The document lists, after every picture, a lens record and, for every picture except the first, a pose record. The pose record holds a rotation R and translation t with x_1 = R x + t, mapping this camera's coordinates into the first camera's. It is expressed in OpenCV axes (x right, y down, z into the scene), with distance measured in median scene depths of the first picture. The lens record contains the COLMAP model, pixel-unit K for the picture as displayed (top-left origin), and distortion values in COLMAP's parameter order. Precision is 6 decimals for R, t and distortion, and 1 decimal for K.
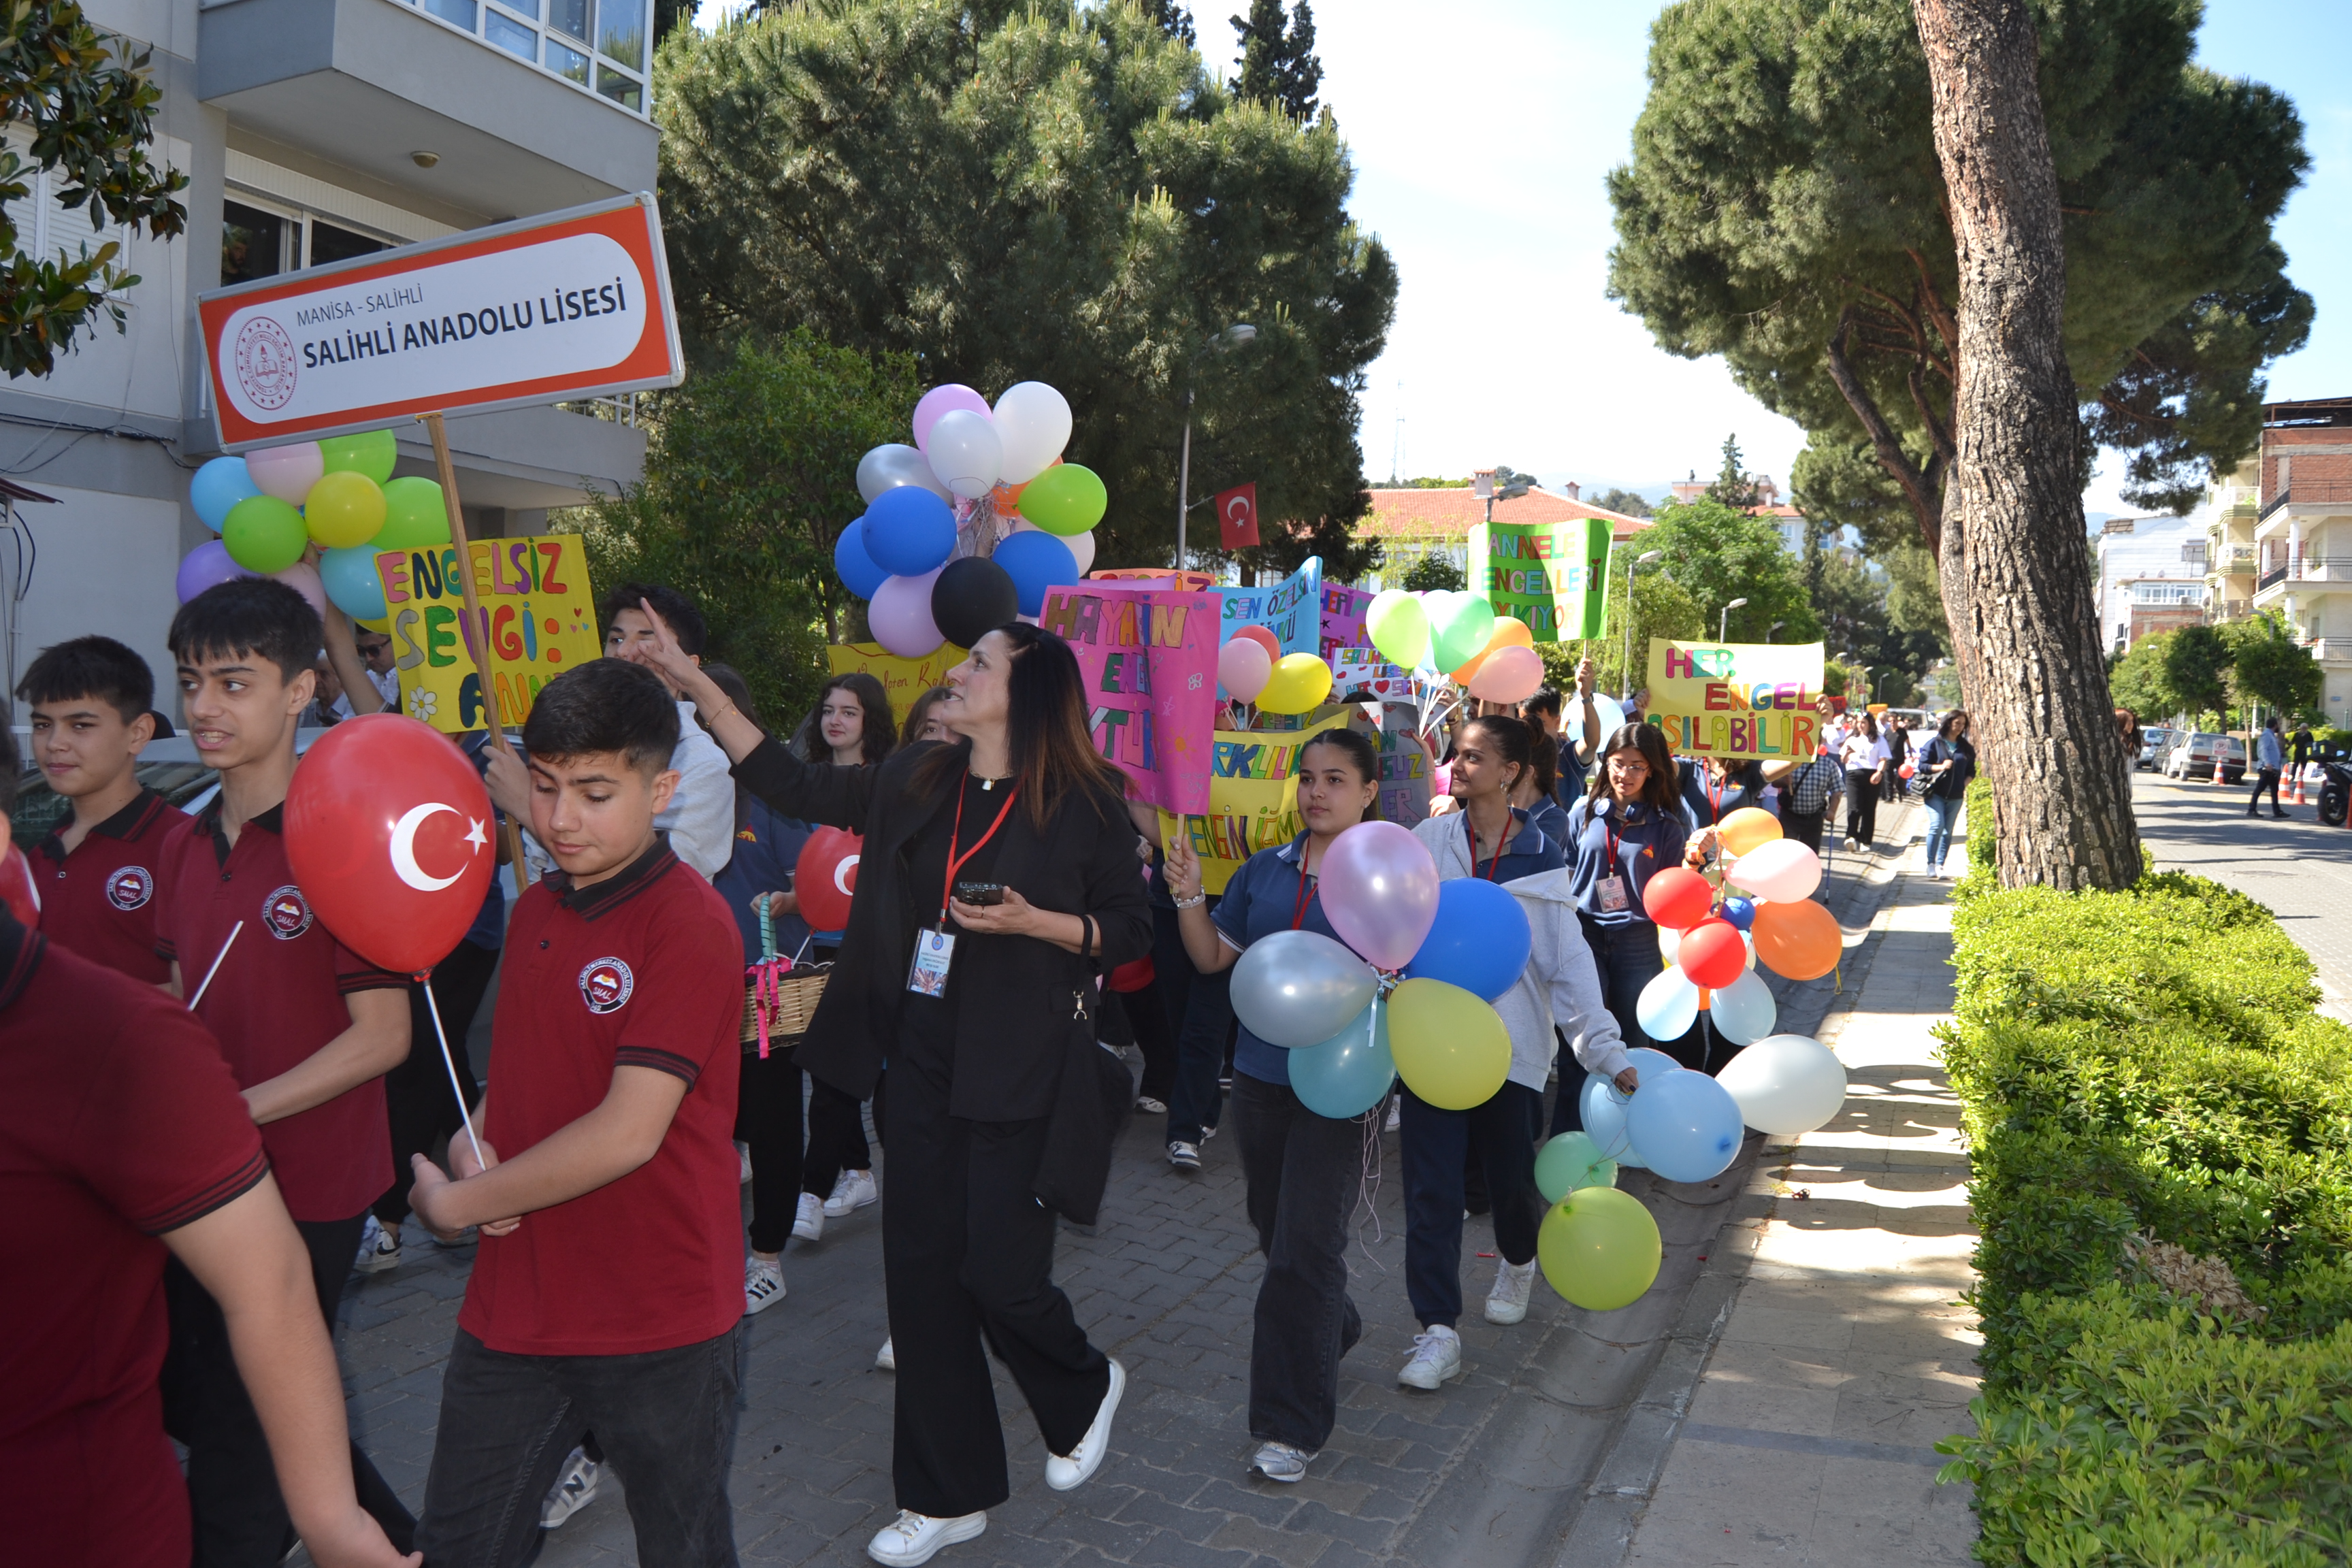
lens RADIAL K [[1854.8, 0, 1177.0], [0, 1854.8, 788.2], [0, 0, 1]] dist [-0.086316, 0.025074]
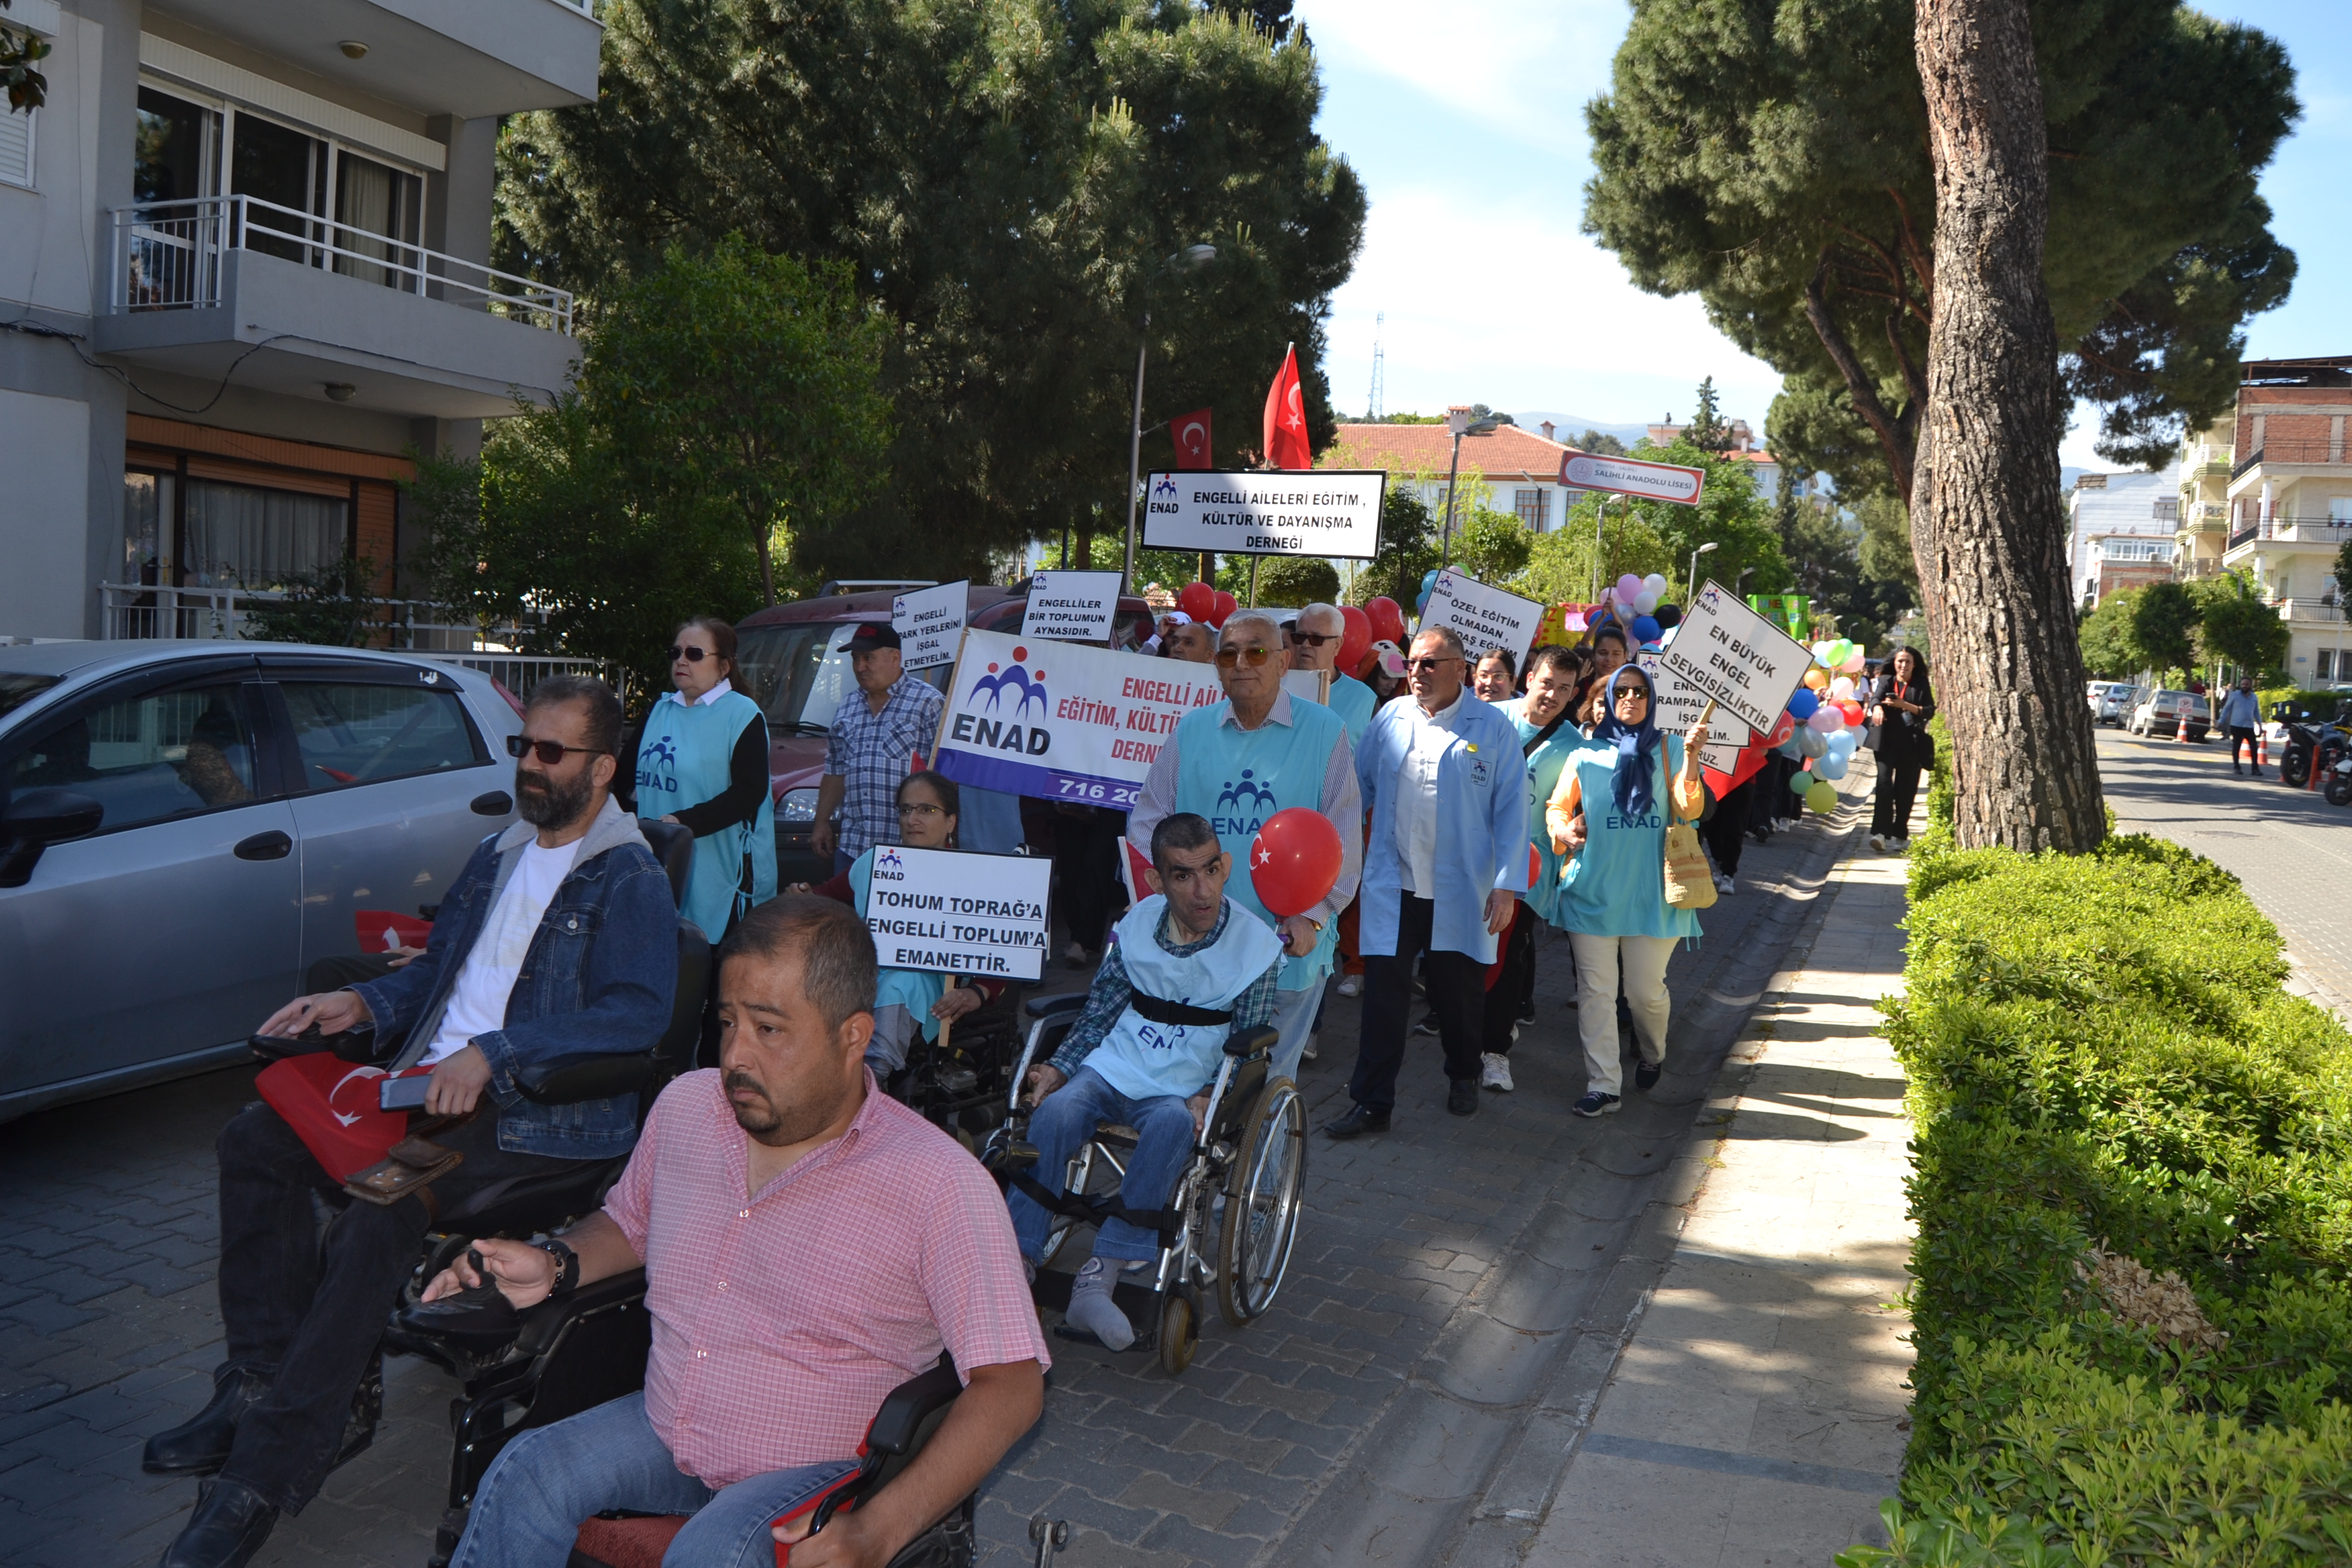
lens RADIAL K [[1854.8, 0, 1178.1], [0, 1854.8, 786.2], [0, 0, 1]] dist [-0.086316, 0.025074]
pose [[0.999596, 0.022061, 0.017912, 0.008401], [-0.022679, 0.999128, 0.035044, -0.000541], [-0.017124, -0.035436, 0.999225, 0.016990]]
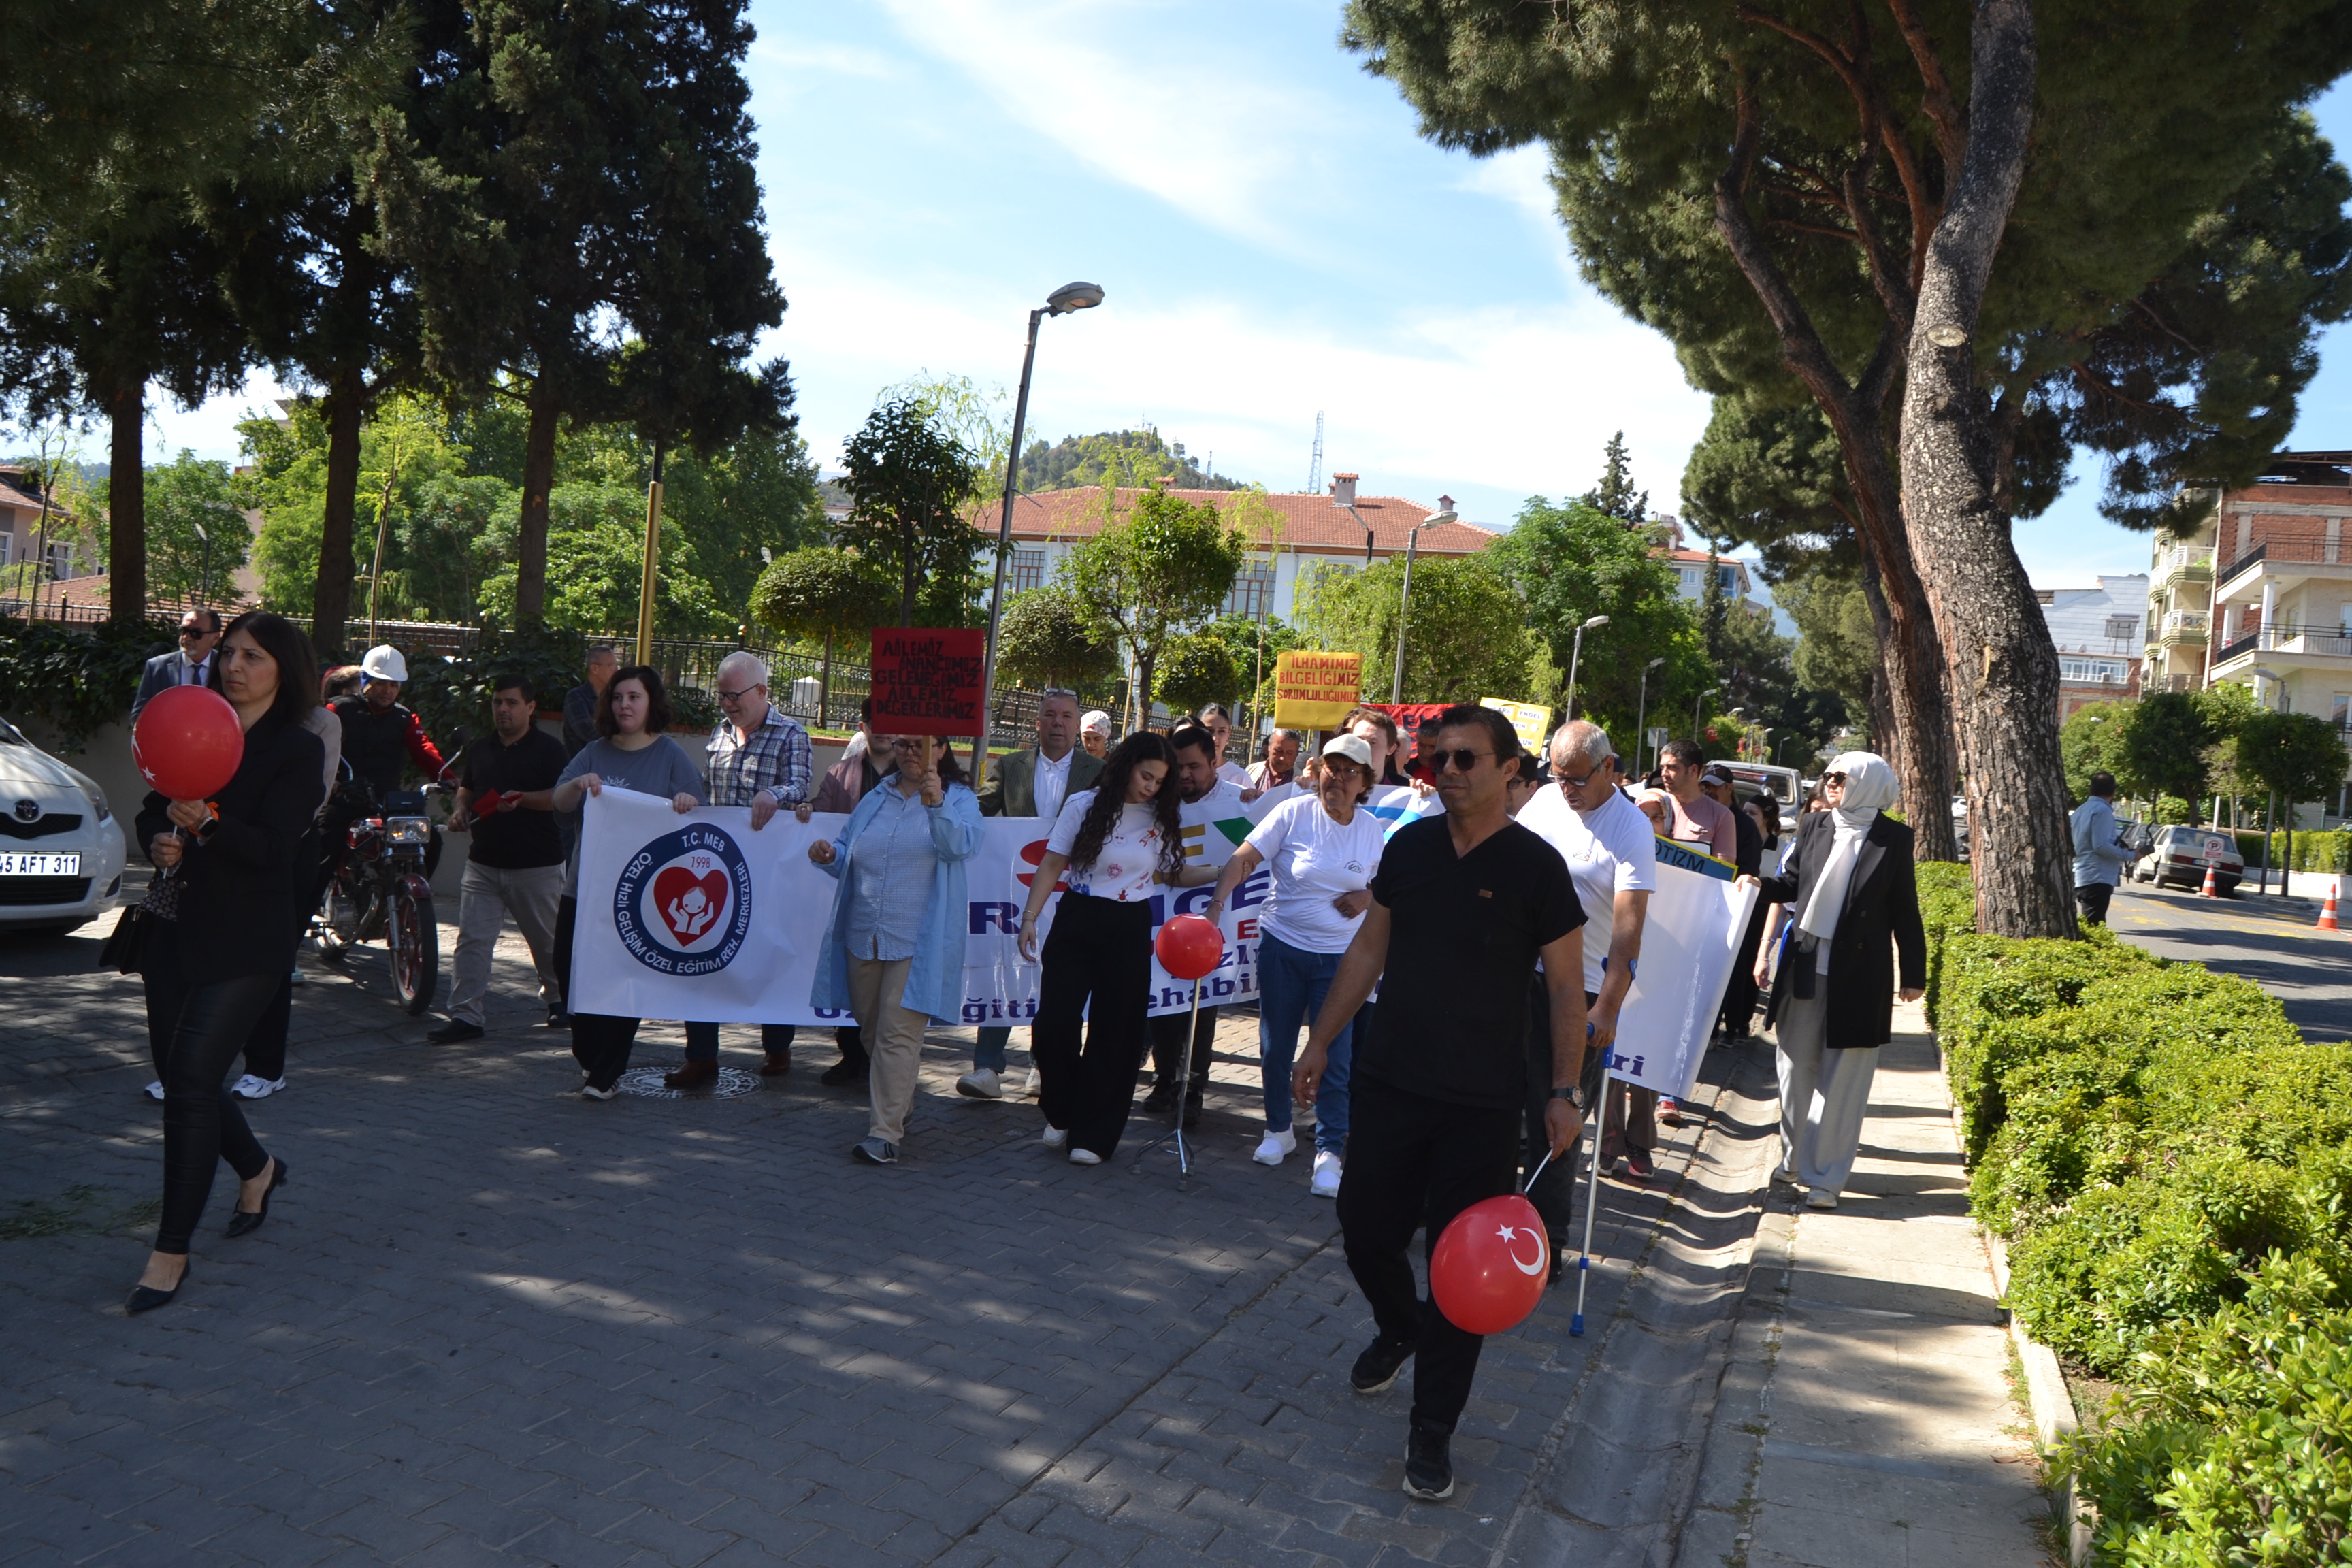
lens RADIAL K [[1854.8, 0, 1172.4], [0, 1854.8, 773.2], [0, 0, 1]] dist [-0.086316, 0.025074]
pose [[0.997059, 0.060623, 0.046893, 0.212997], [-0.059534, 0.997930, -0.024300, -0.019279], [-0.048269, 0.021436, 0.998604, 0.537693]]
